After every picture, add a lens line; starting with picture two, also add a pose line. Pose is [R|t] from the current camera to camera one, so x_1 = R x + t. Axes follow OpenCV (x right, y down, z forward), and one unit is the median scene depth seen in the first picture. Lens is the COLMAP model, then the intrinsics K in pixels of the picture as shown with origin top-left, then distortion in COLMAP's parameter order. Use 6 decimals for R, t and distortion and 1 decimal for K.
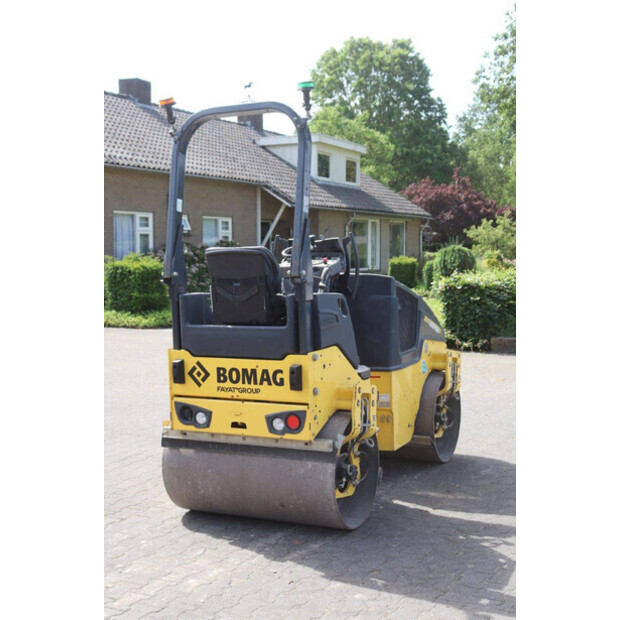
lens RADIAL K [[878.9, 0, 310.4], [0, 878.9, 295.0], [0, 0, 1]] dist [0.040282, 0.065217]
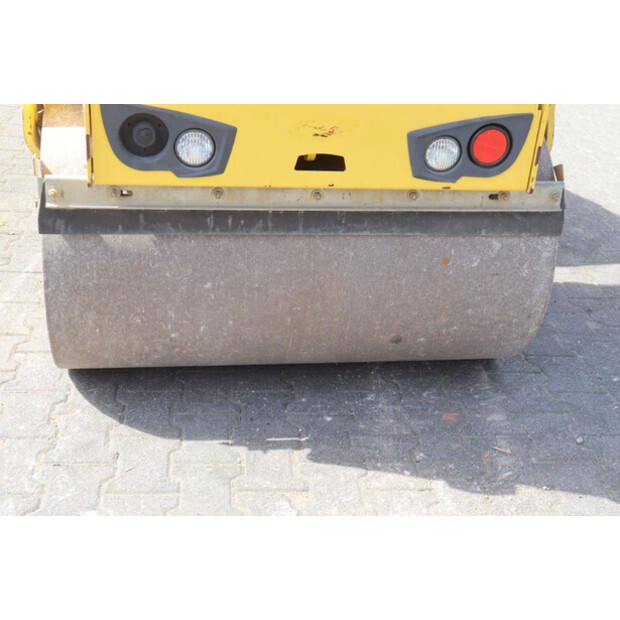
lens RADIAL K [[917.5, 0, 310.0], [0, 917.5, 310.0], [0, 0, 1]] dist [0.081877, 0.075098]
pose [[0.809367, -0.184047, 0.557720, -0.305777], [-0.056903, 0.920587, 0.386370, 0.058195], [-0.584539, -0.344451, 0.734620, 0.704095]]
